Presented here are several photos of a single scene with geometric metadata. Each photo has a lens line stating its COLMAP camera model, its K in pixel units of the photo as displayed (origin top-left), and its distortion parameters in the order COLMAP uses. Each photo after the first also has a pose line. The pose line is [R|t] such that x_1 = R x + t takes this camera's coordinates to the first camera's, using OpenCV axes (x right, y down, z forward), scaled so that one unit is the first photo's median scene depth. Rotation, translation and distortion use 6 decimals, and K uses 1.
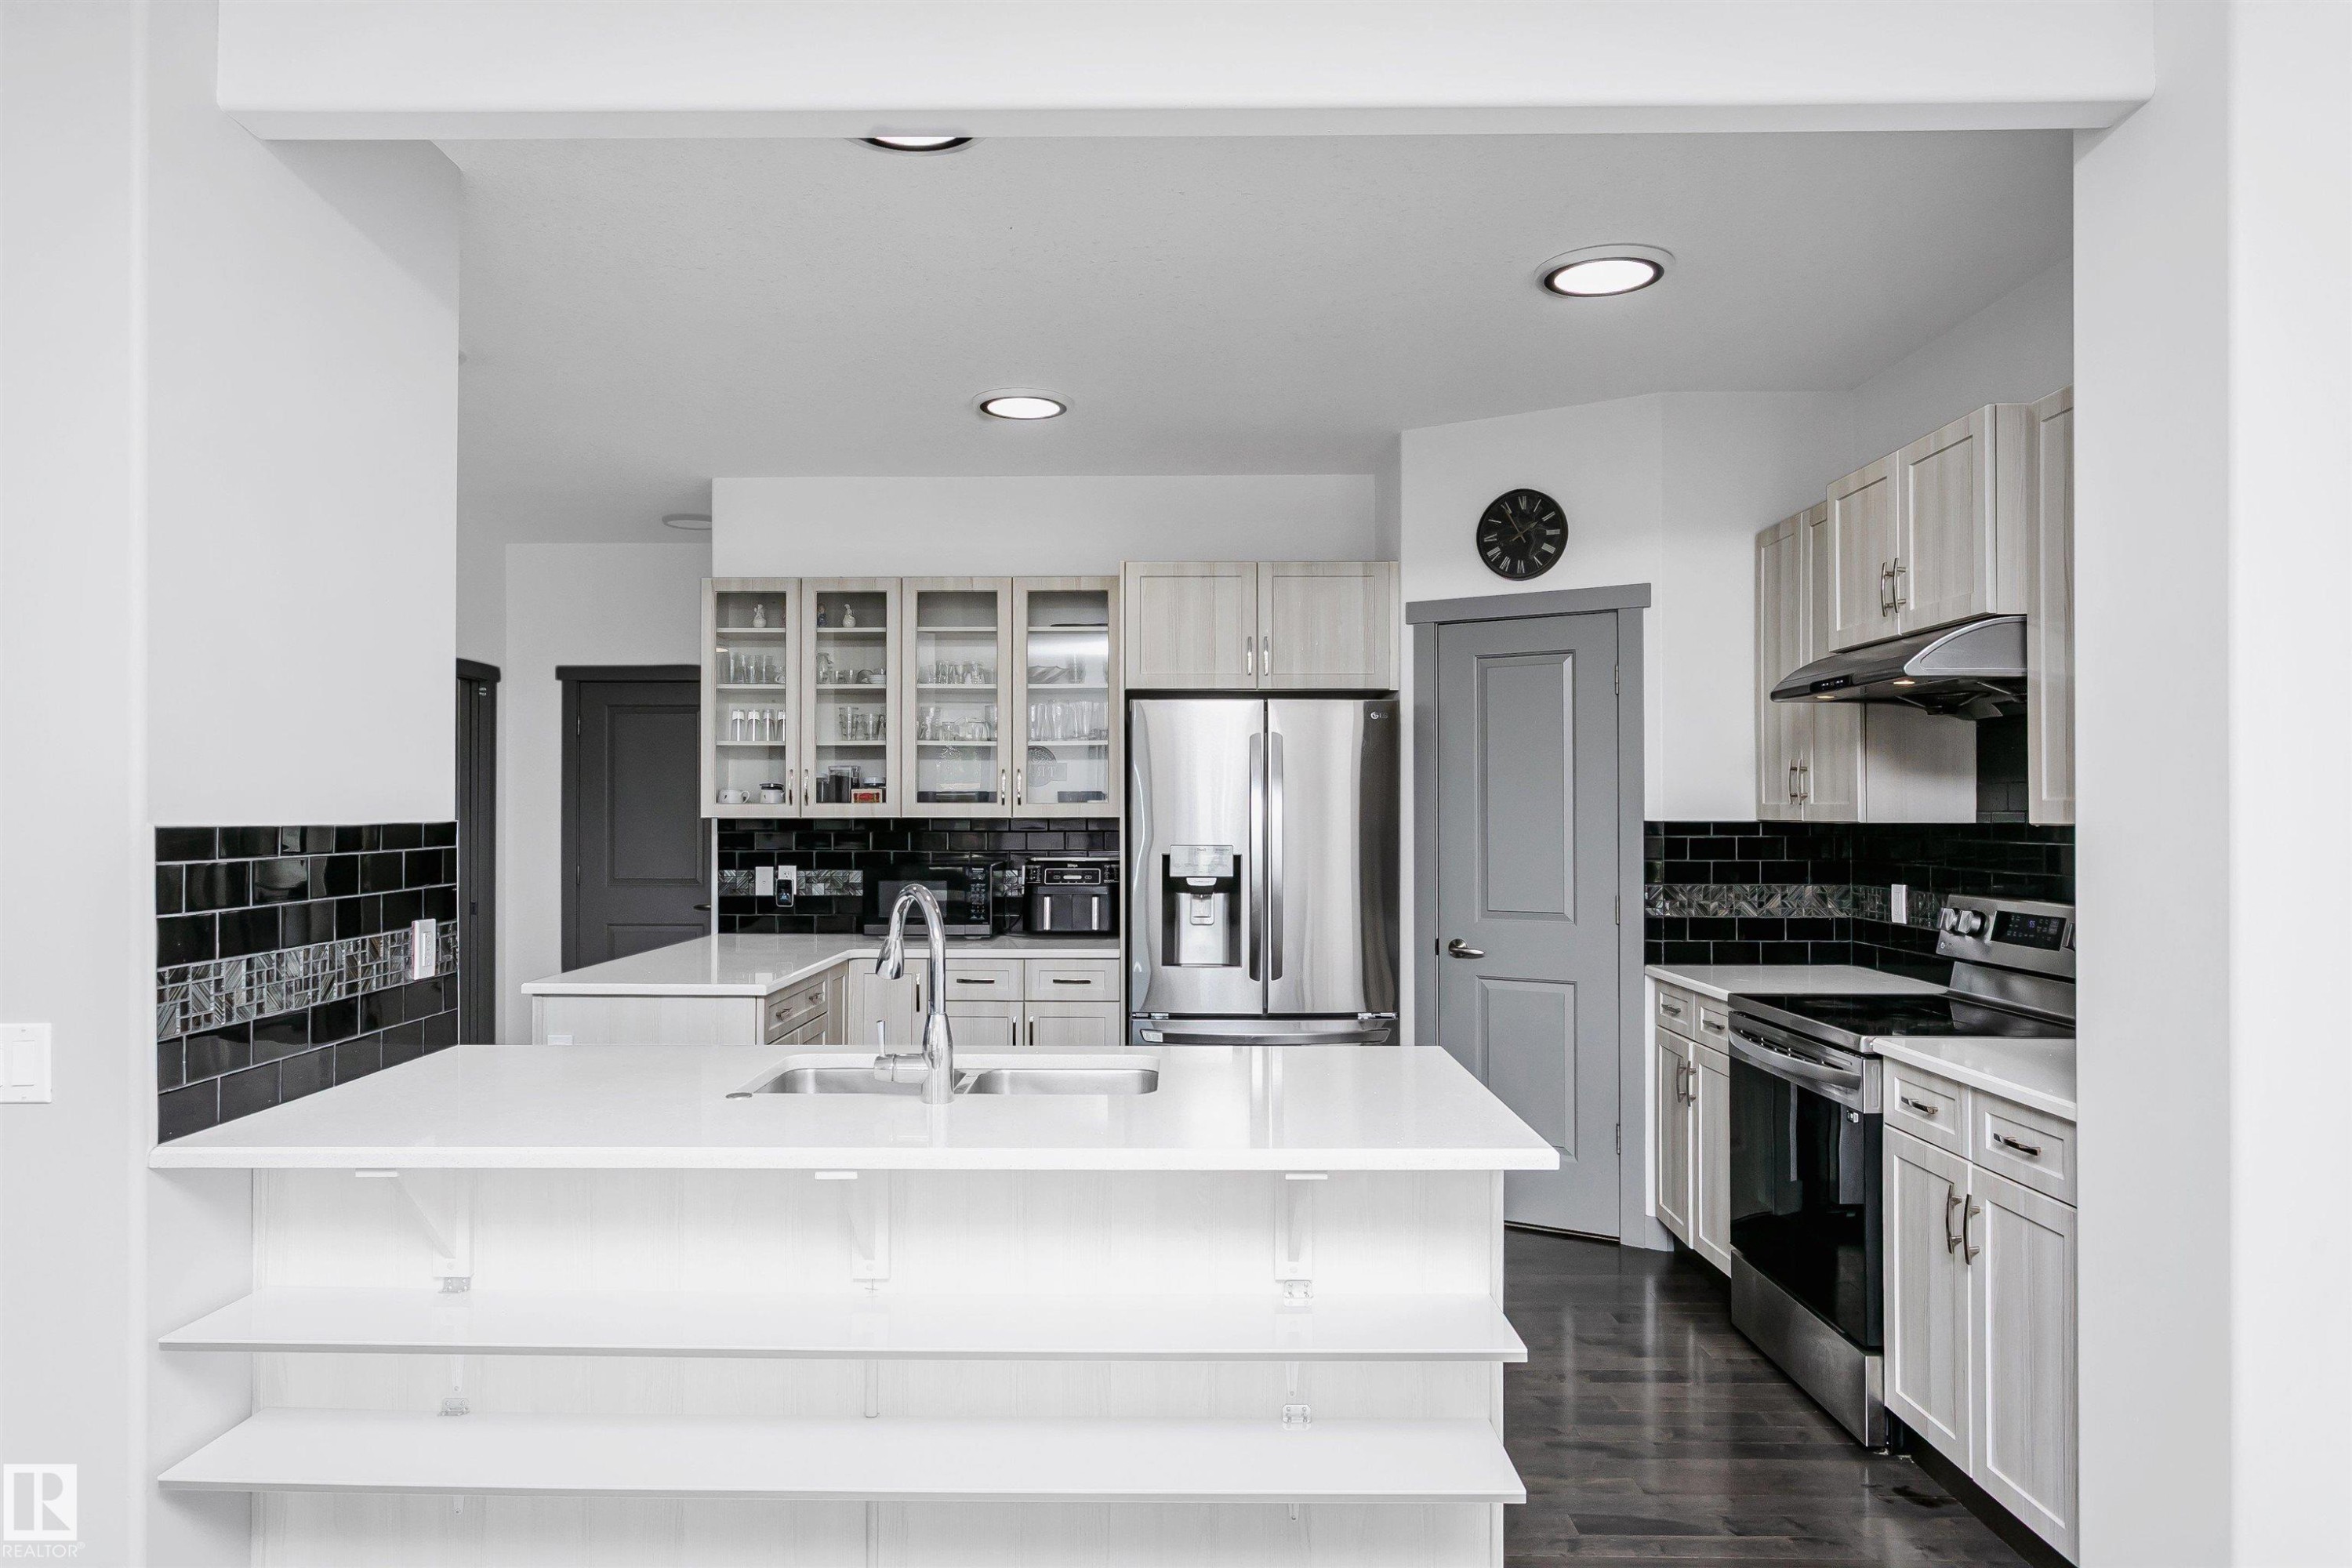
lens RADIAL K [[1486.0, 0, 1163.5], [0, 1486.0, 817.0], [0, 0, 1]] dist [-0.004887, -0.000275]
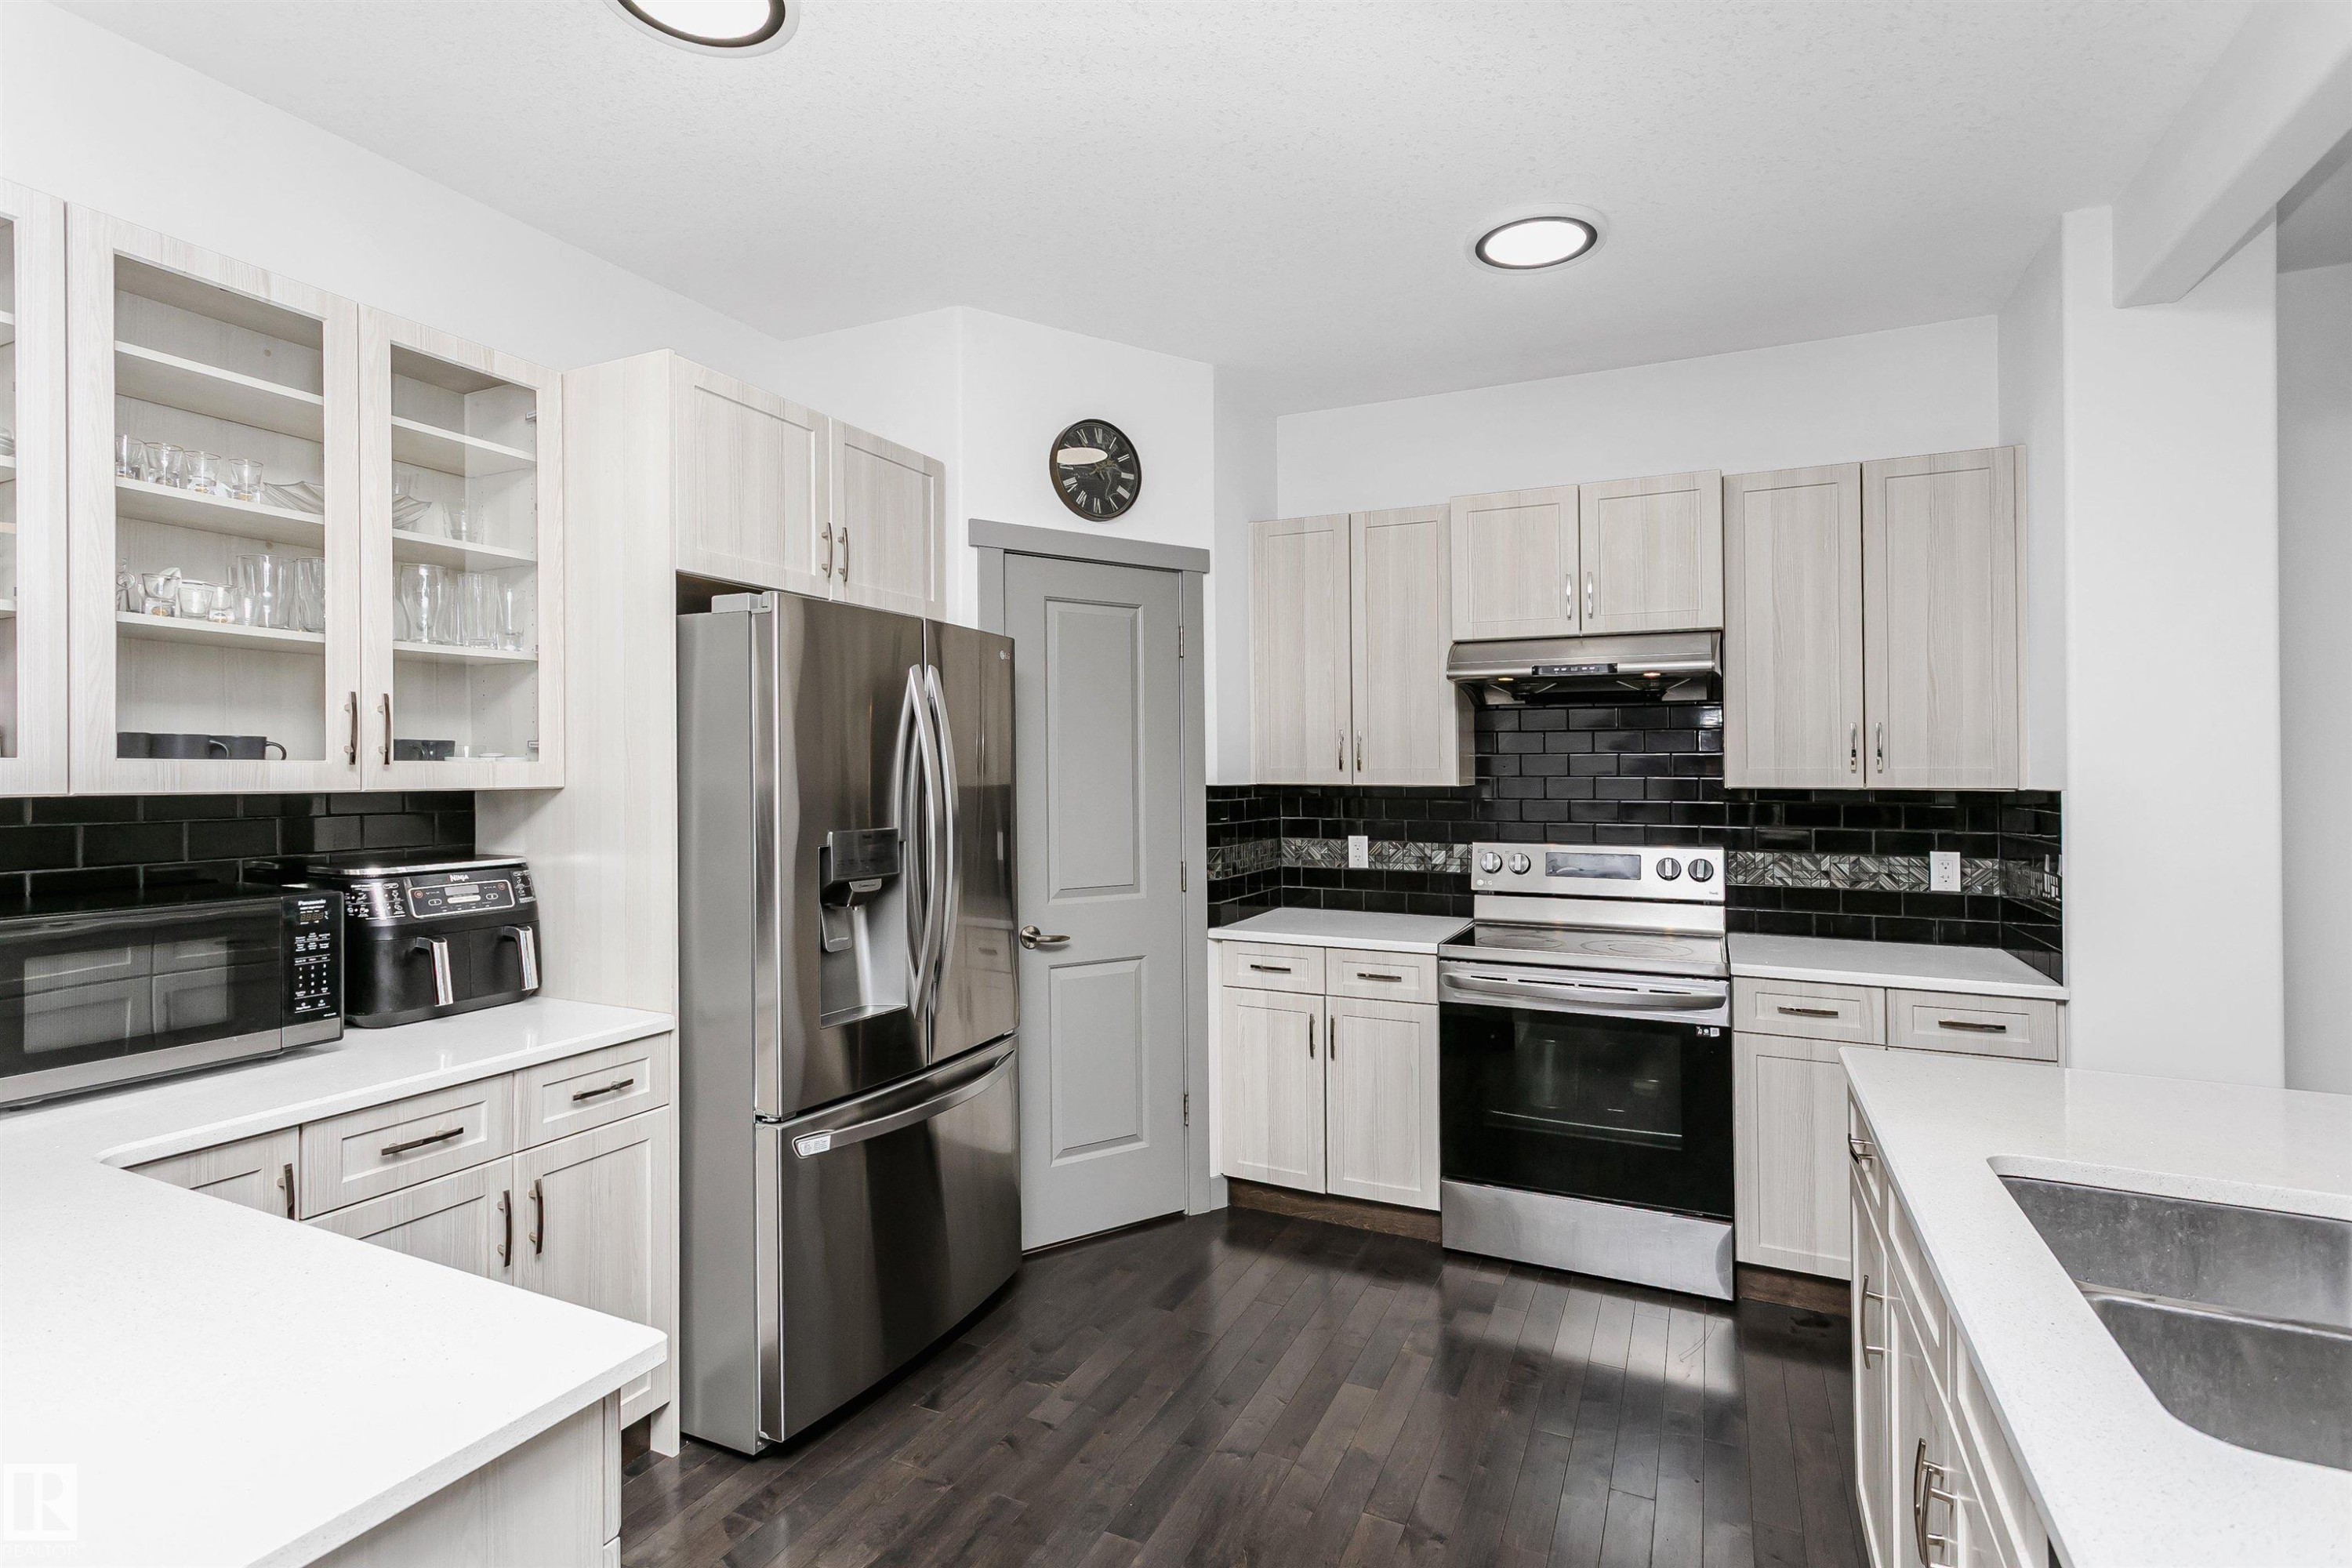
lens RADIAL K [[1136.2, 0, 1155.0], [0, 1136.2, 777.5], [0, 0, 1]] dist [0.003268, -0.000192]
pose [[0.429396, -0.004367, 0.903106, -0.385853], [0.002391, 0.999990, 0.003699, -0.005710], [-0.903113, 0.000571, 0.429402, 0.700202]]
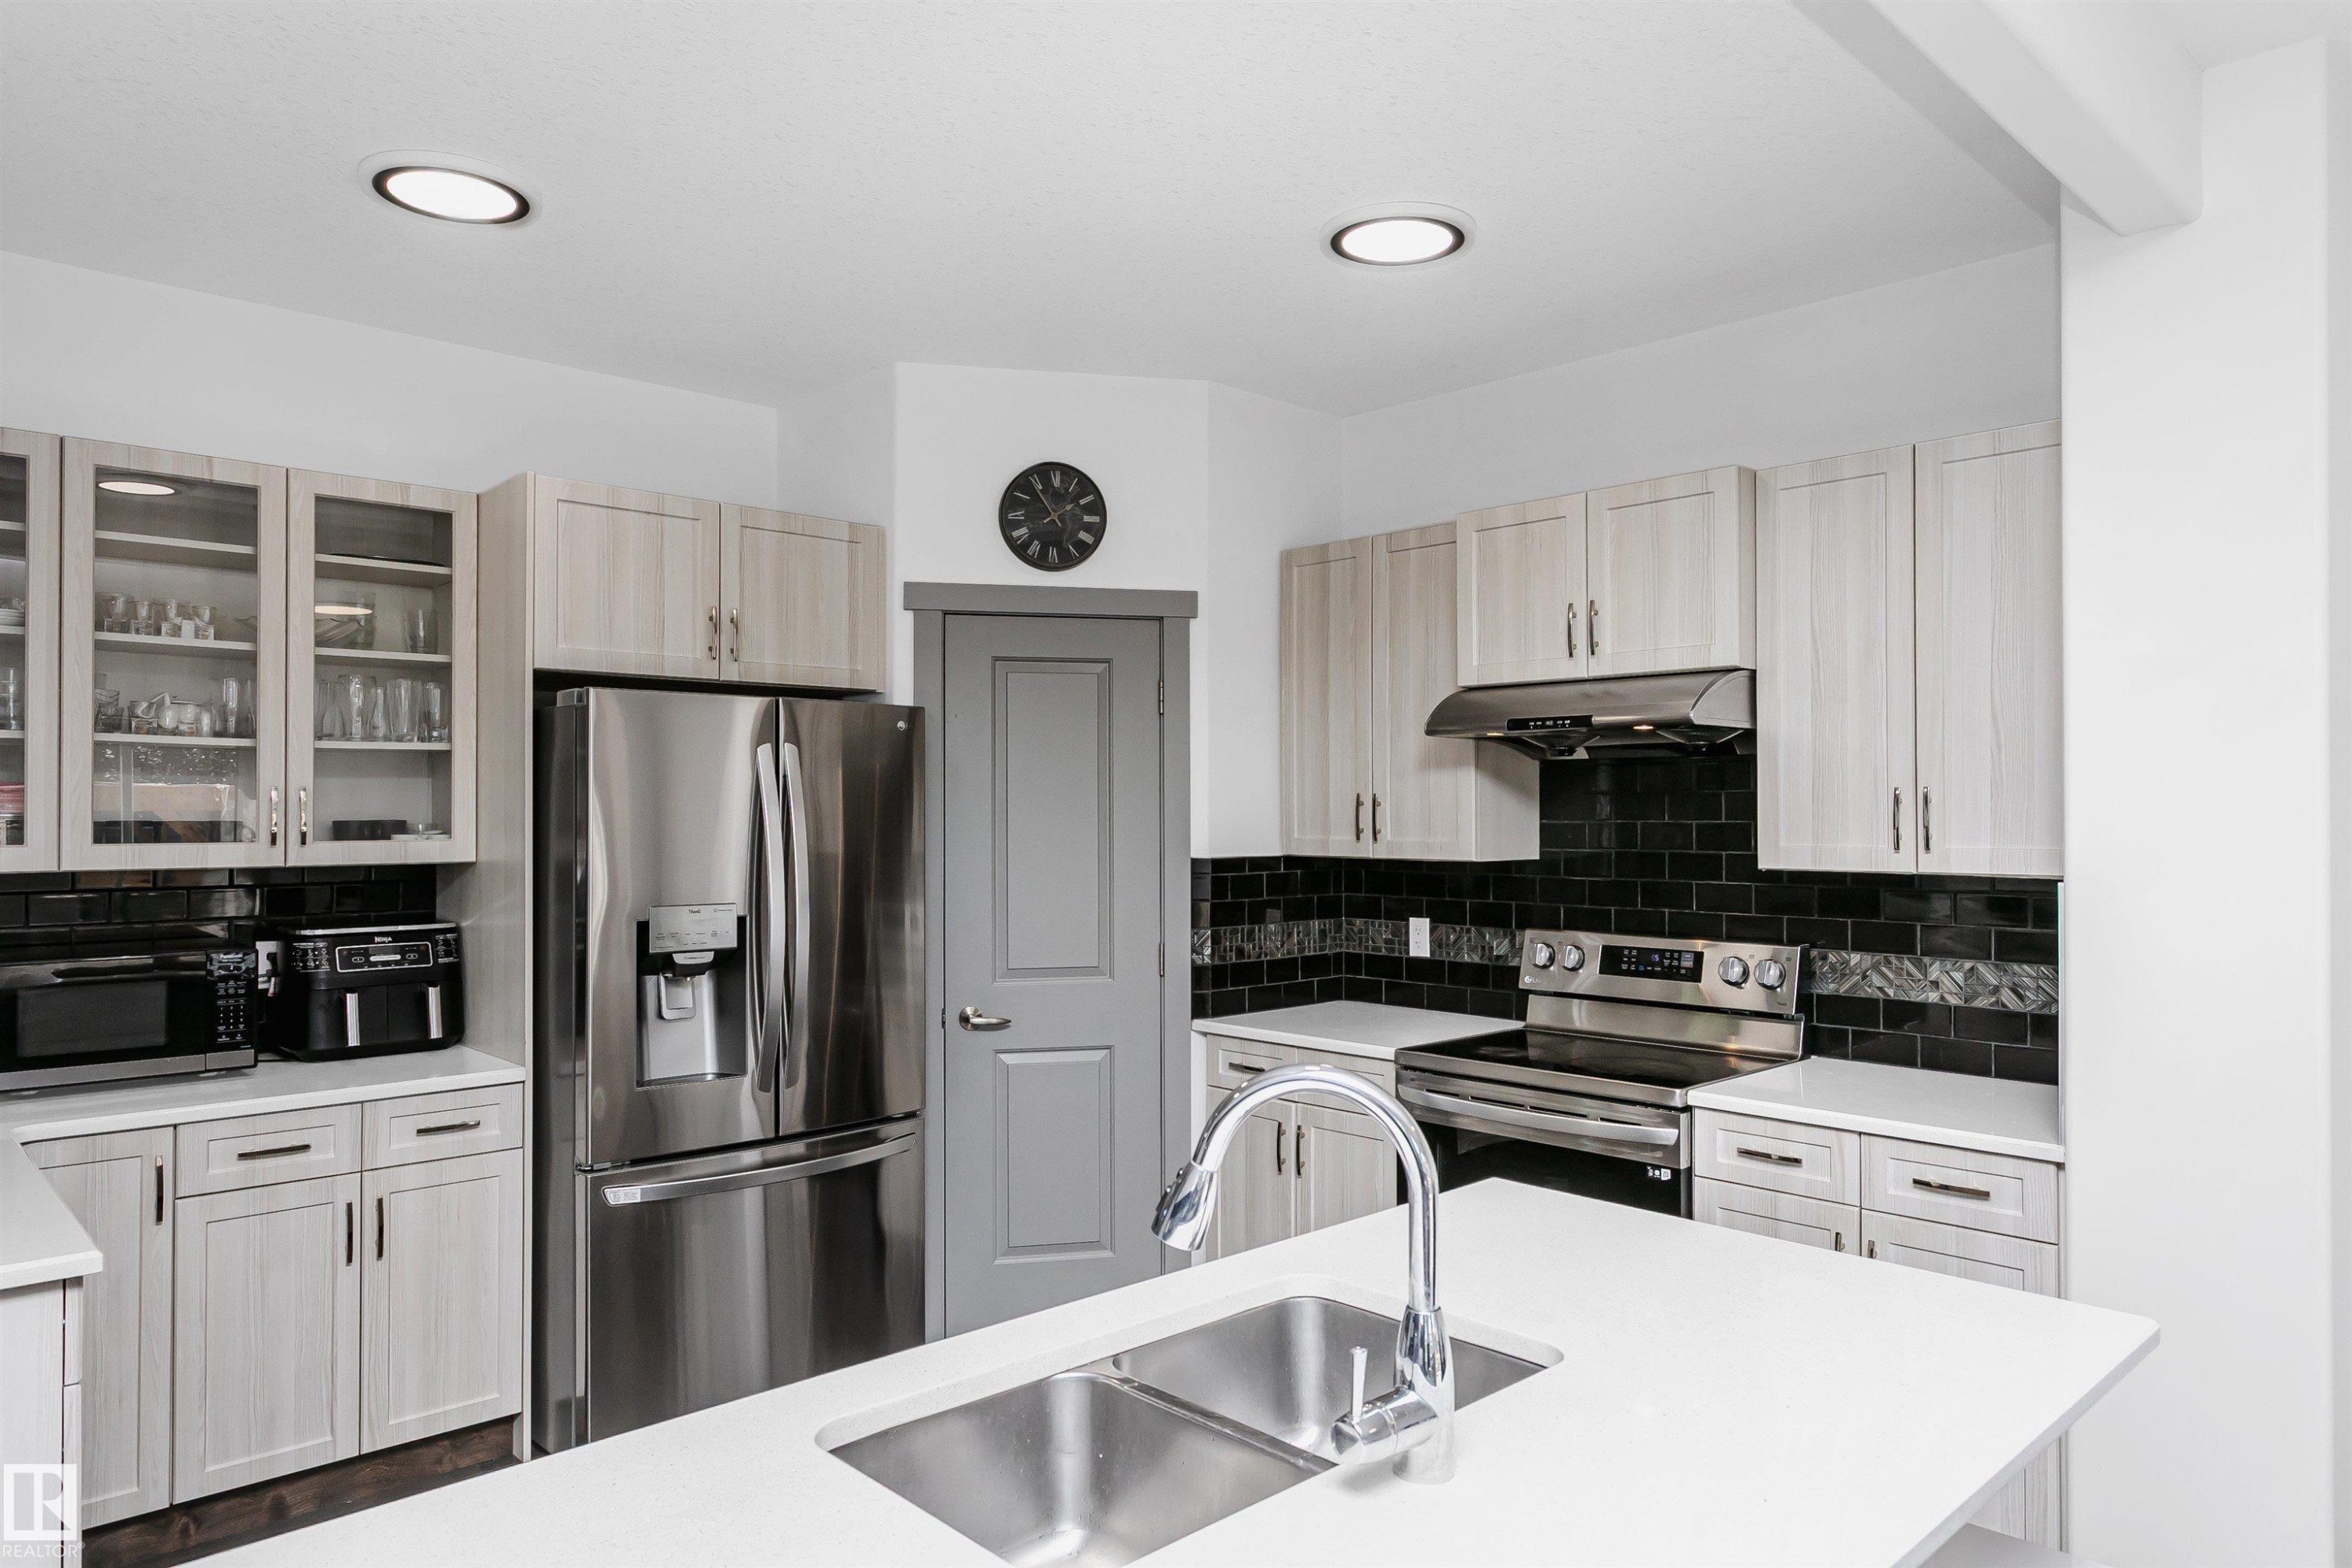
lens RADIAL K [[1486.0, 0, 1163.5], [0, 1486.0, 817.0], [0, 0, 1]] dist [-0.004887, -0.000275]
pose [[0.721368, -0.001559, 0.692550, -0.306038], [0.003168, 0.999994, -0.001049, -0.021008], [-0.692544, 0.002951, 0.721369, 0.370423]]
